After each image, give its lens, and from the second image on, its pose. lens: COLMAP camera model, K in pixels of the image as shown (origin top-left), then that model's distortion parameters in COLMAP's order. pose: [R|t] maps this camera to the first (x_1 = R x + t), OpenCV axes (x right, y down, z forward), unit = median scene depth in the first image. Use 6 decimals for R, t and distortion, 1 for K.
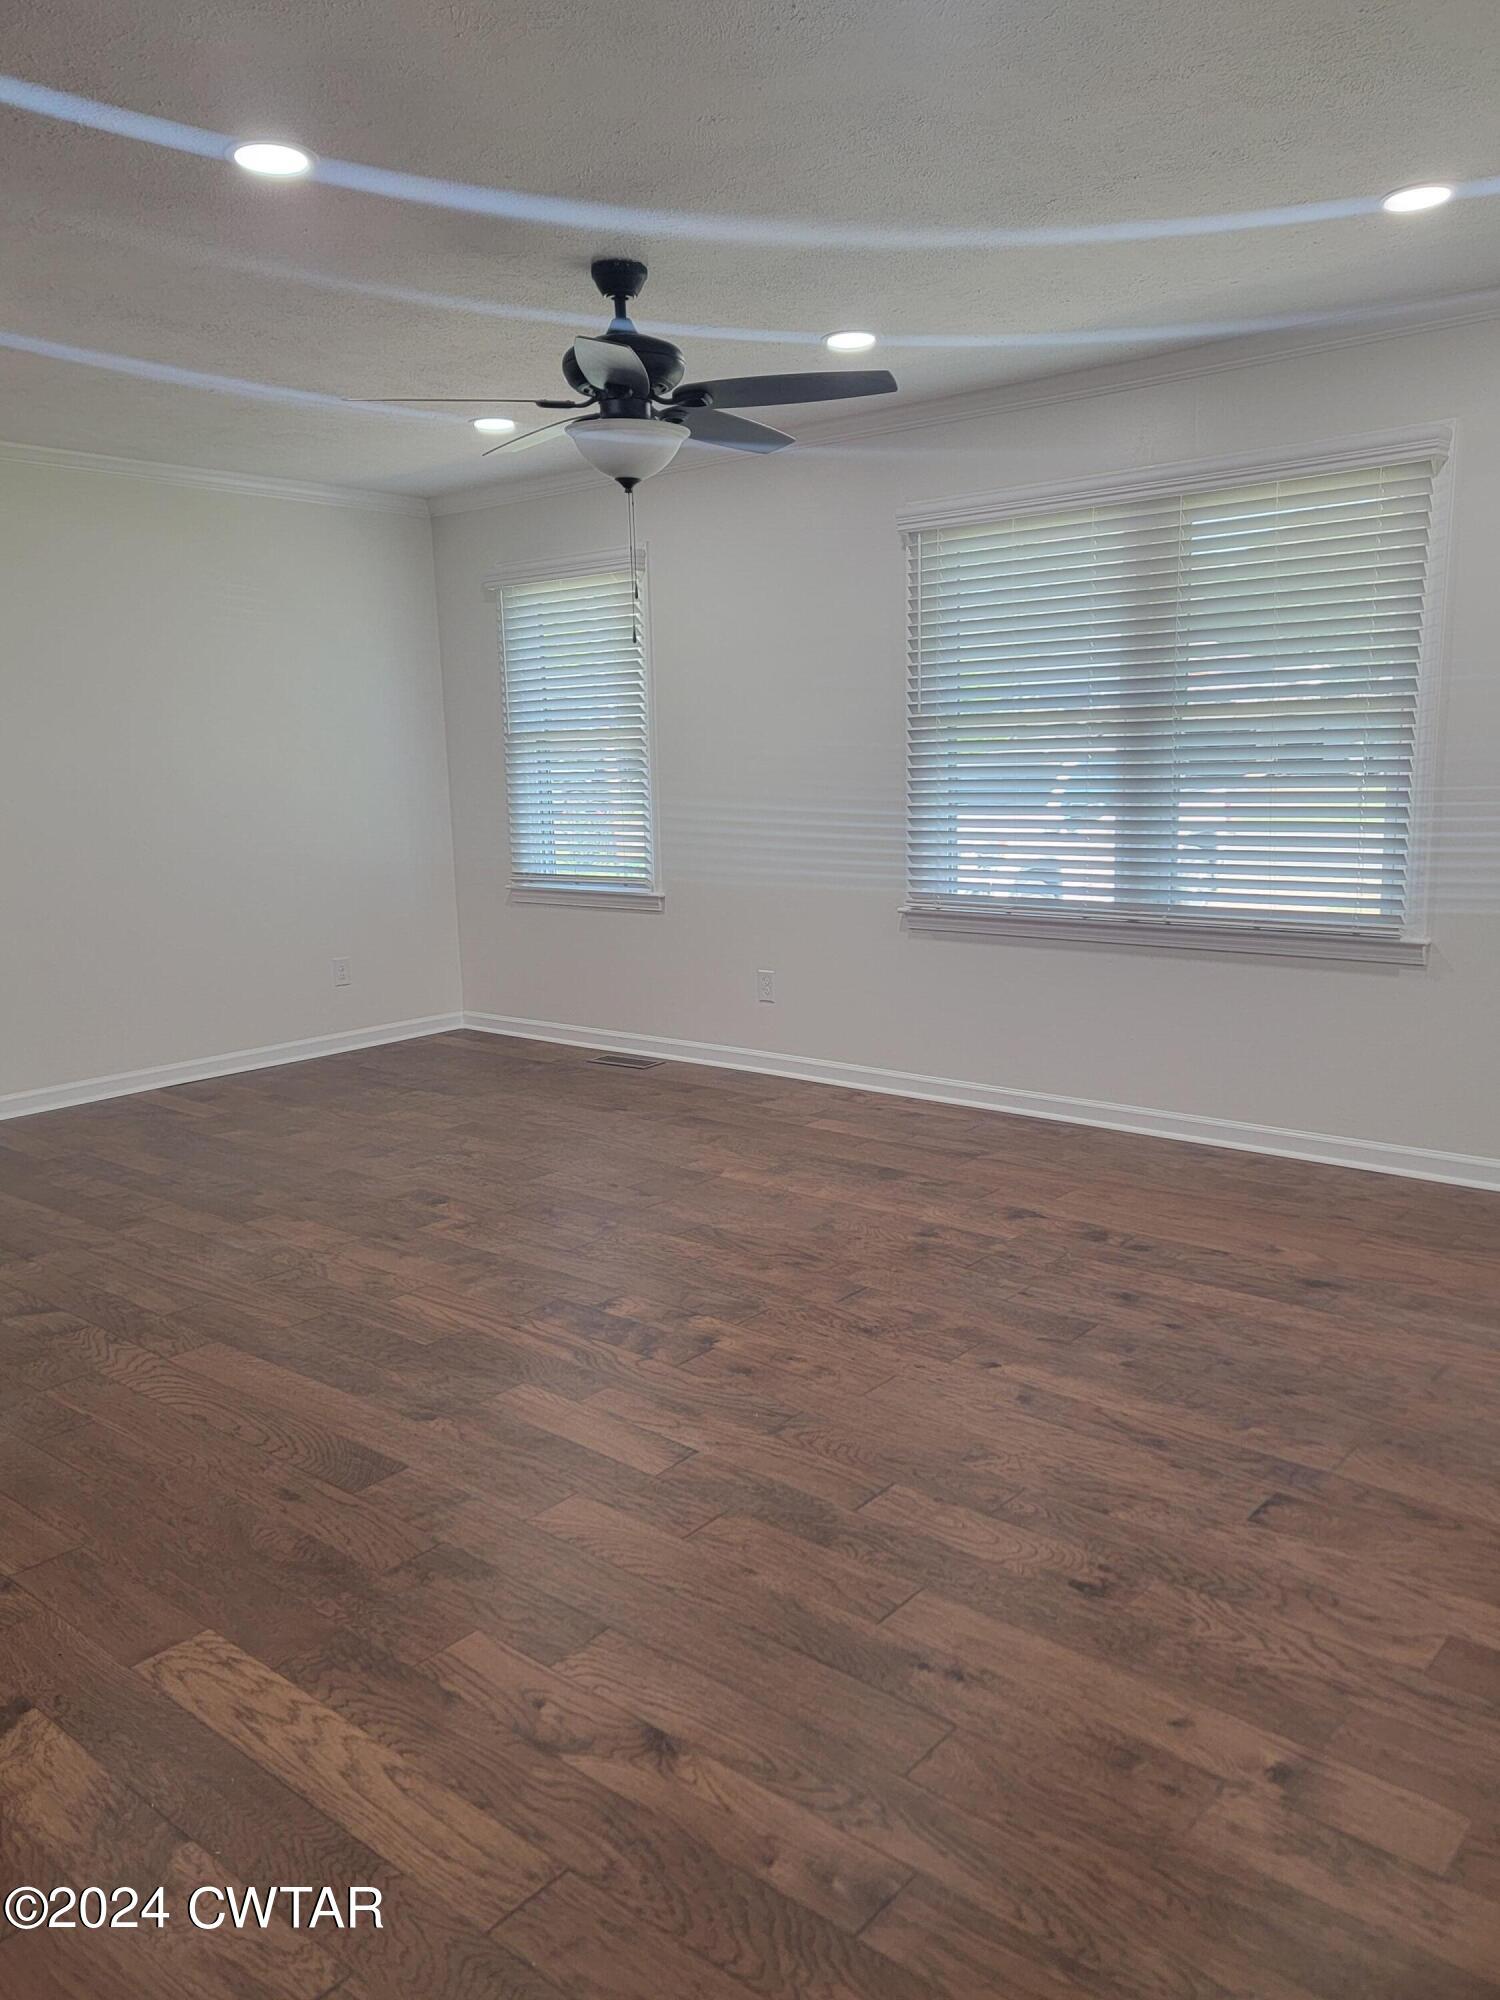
lens RADIAL K [[1496.0, 0, 755.4], [0, 1496.0, 1019.7], [0, 0, 1]] dist [0.069878, -0.061647]
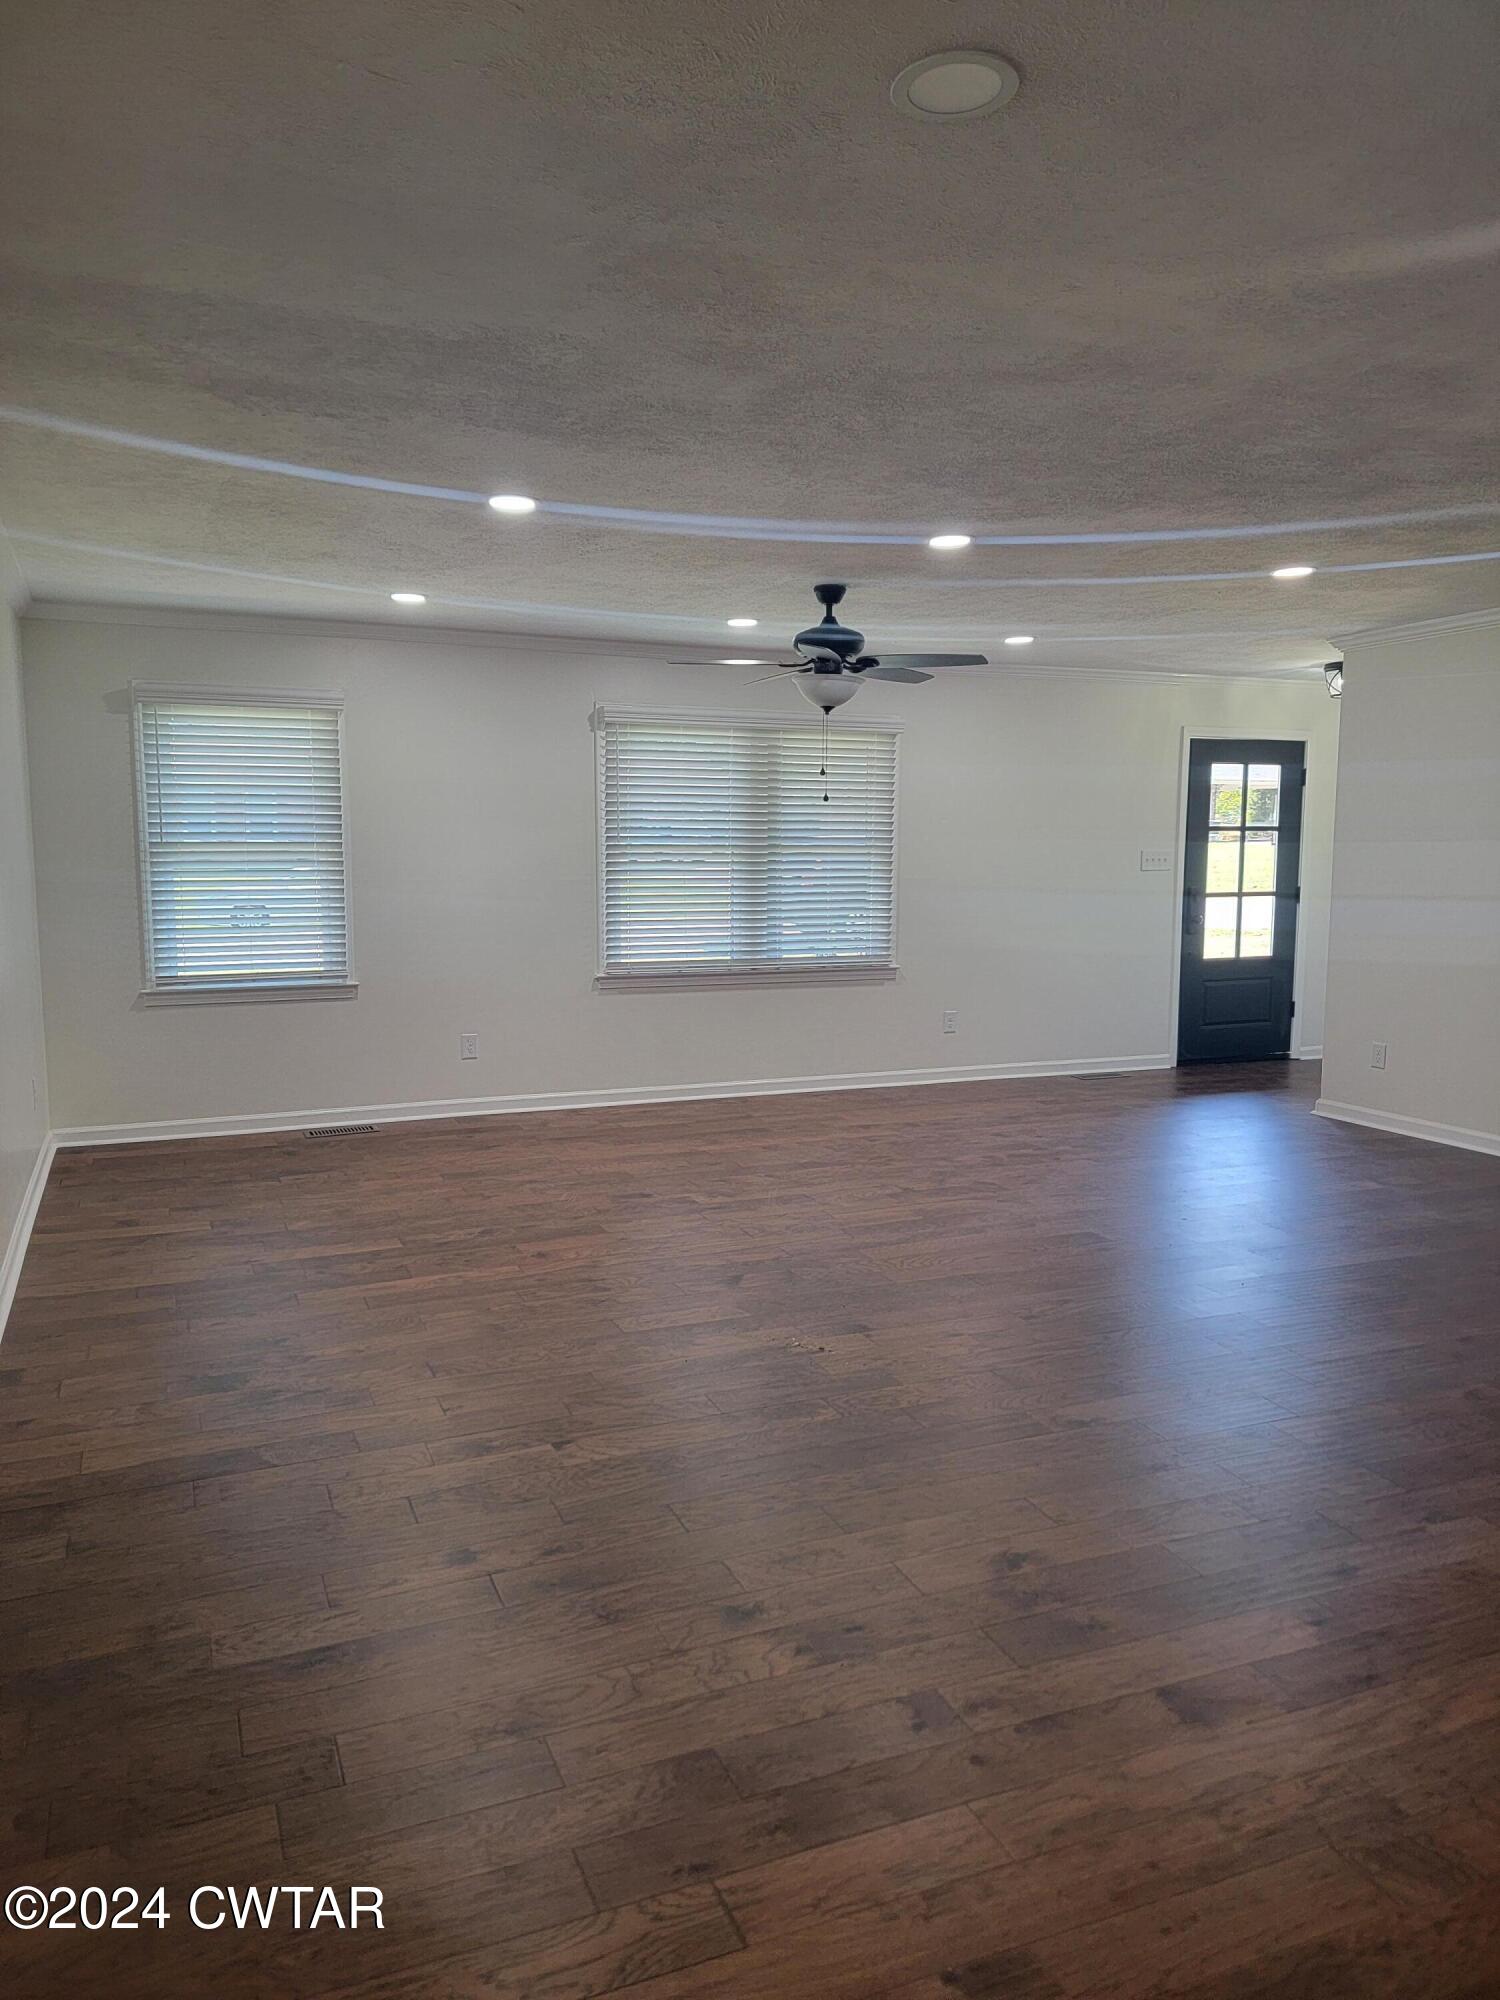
lens RADIAL K [[1357.5, 0, 750.0], [0, 1357.5, 1000.0], [0, 0, 1]] dist [0.003312, -0.000046]
pose [[0.457820, -0.069694, 0.886309, -1.217932], [0.145851, 0.989304, 0.002454, -0.039796], [-0.877000, 0.128145, 0.463087, 0.336756]]
